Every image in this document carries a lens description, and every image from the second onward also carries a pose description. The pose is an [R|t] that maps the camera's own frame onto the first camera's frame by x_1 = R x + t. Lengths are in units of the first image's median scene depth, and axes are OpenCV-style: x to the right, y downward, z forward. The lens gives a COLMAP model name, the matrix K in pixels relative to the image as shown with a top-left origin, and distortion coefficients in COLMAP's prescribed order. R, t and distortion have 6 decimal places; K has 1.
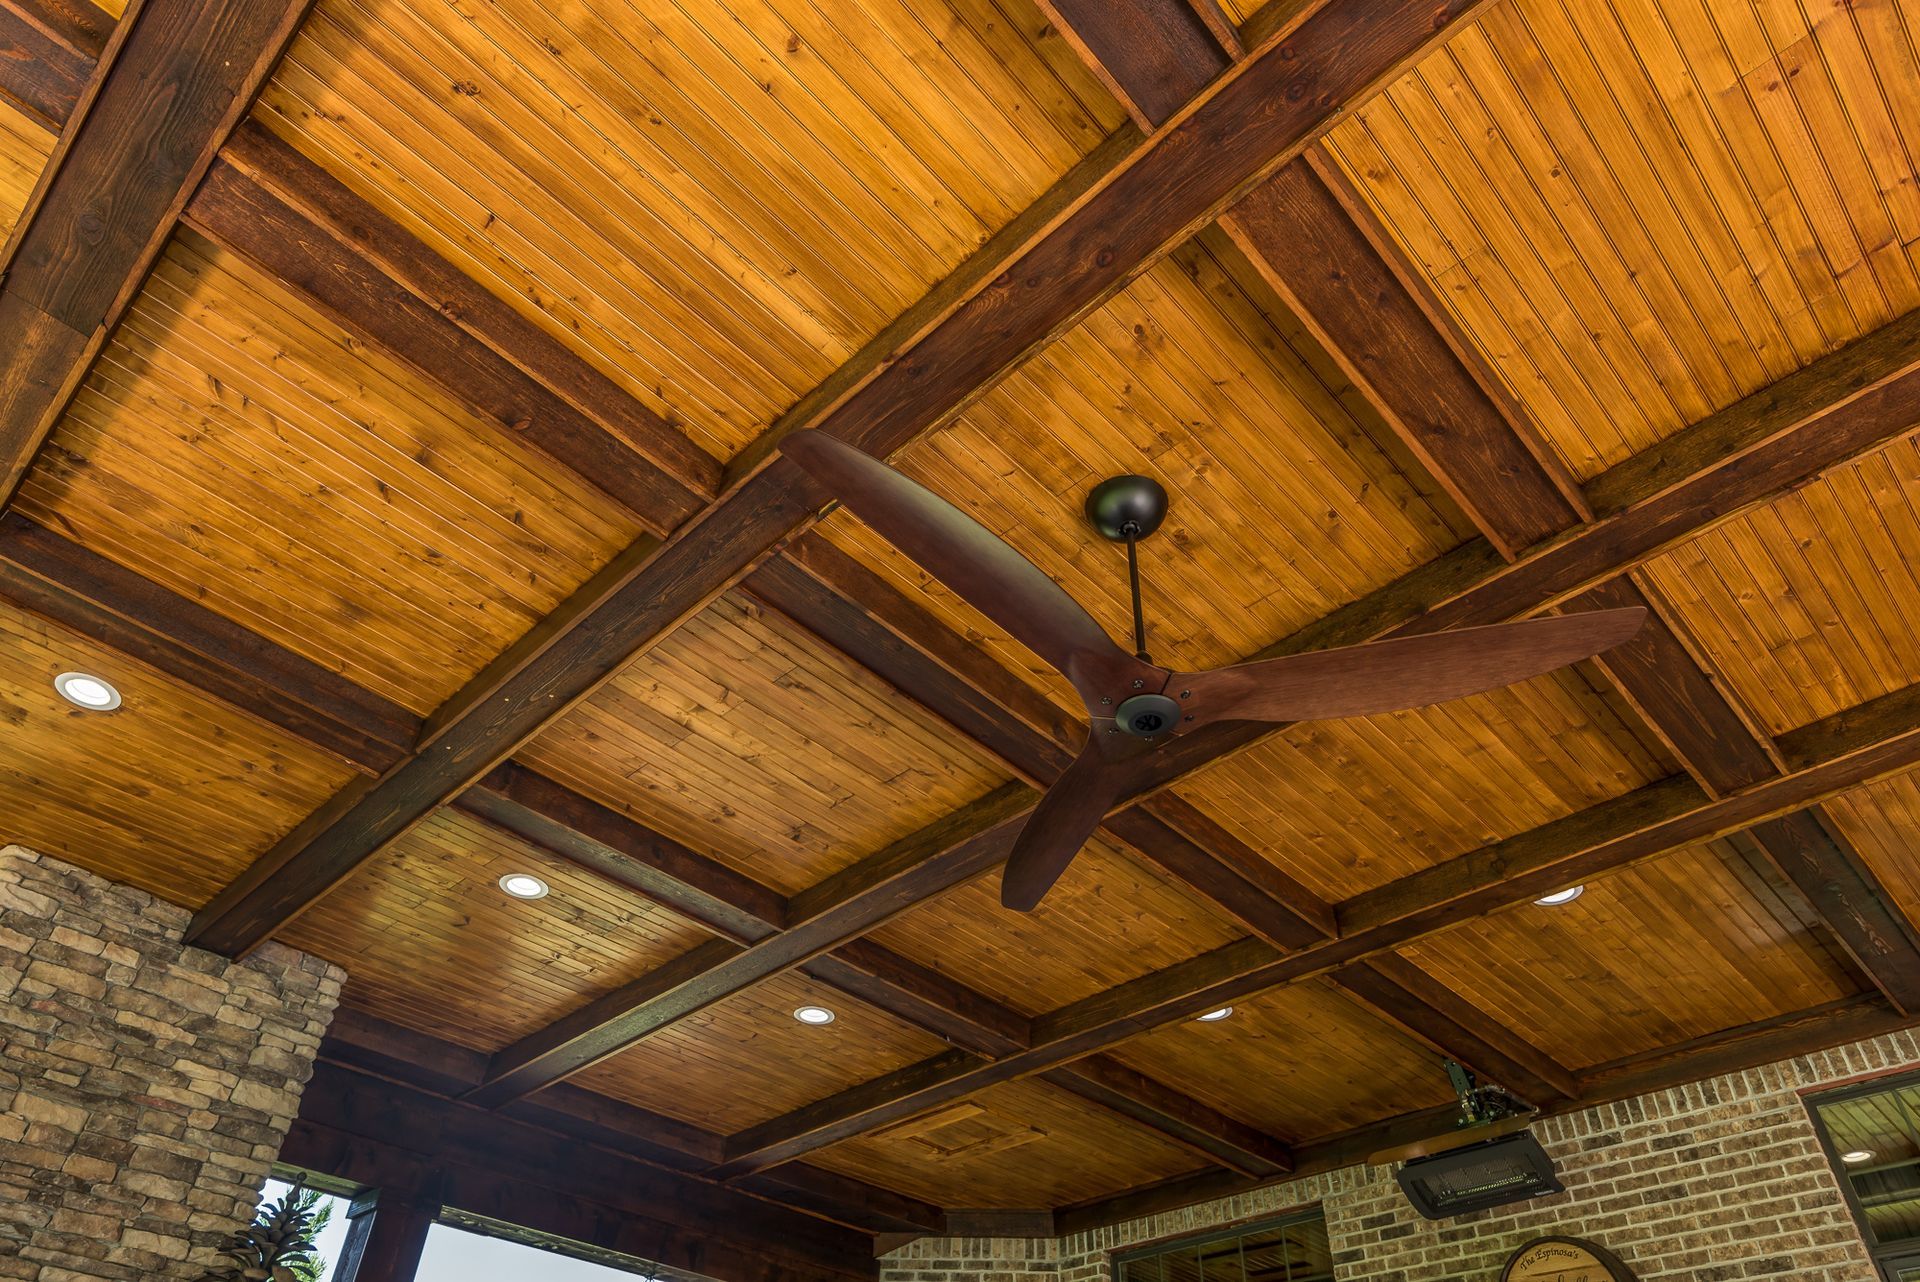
lens RADIAL K [[1212.8, 0, 961.5], [0, 1212.8, 640.2], [0, 0, 1]] dist [0.039105, -0.031031]
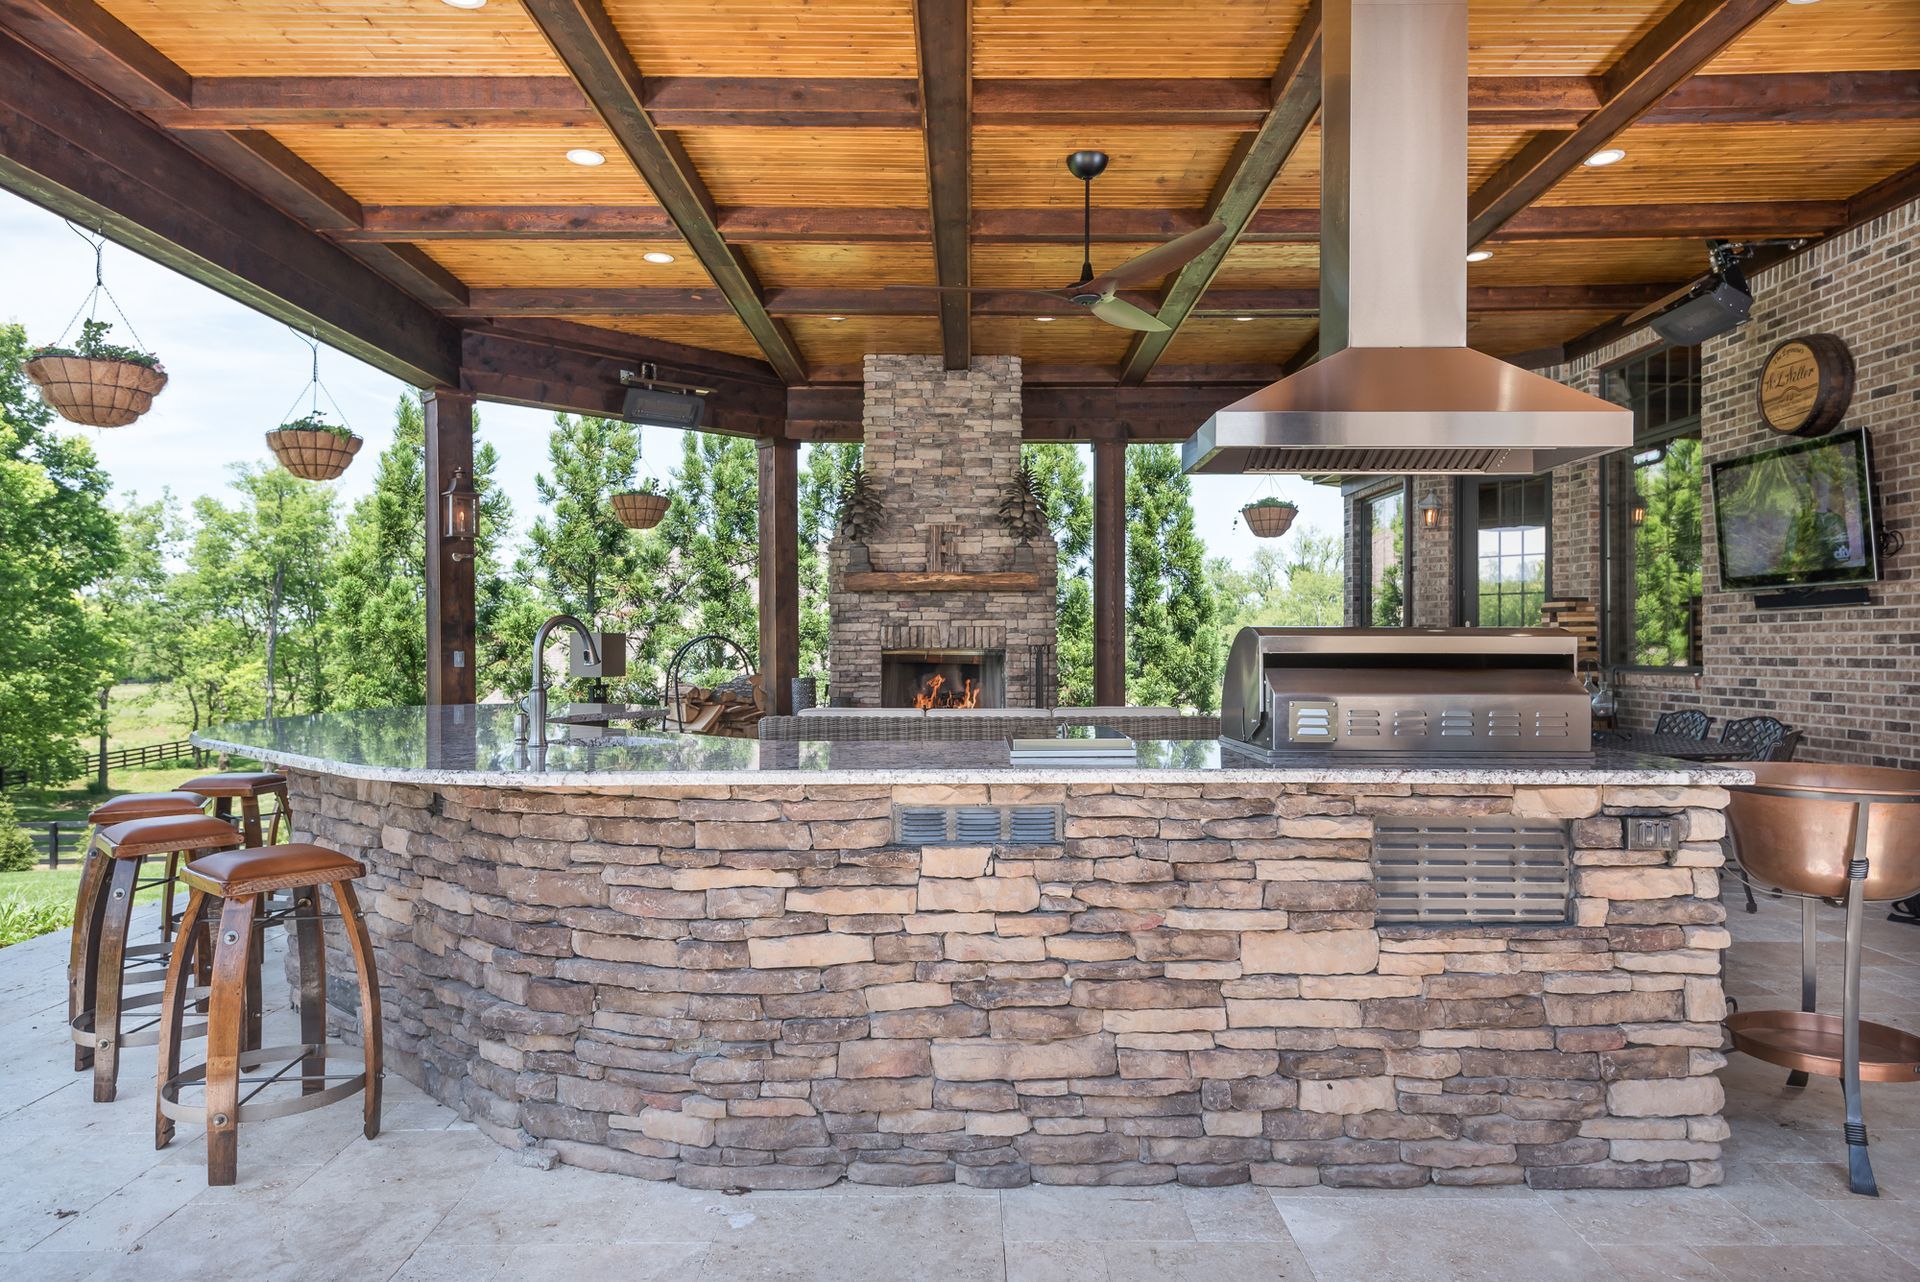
lens RADIAL K [[1212.8, 0, 964.7], [0, 1212.8, 658.0], [0, 0, 1]] dist [0.039105, -0.031031]
pose [[0.688459, -0.015492, -0.725110, 0.872114], [0.494381, 0.741540, 0.453548, -0.309952], [0.530672, -0.670730, 0.518179, -0.397400]]
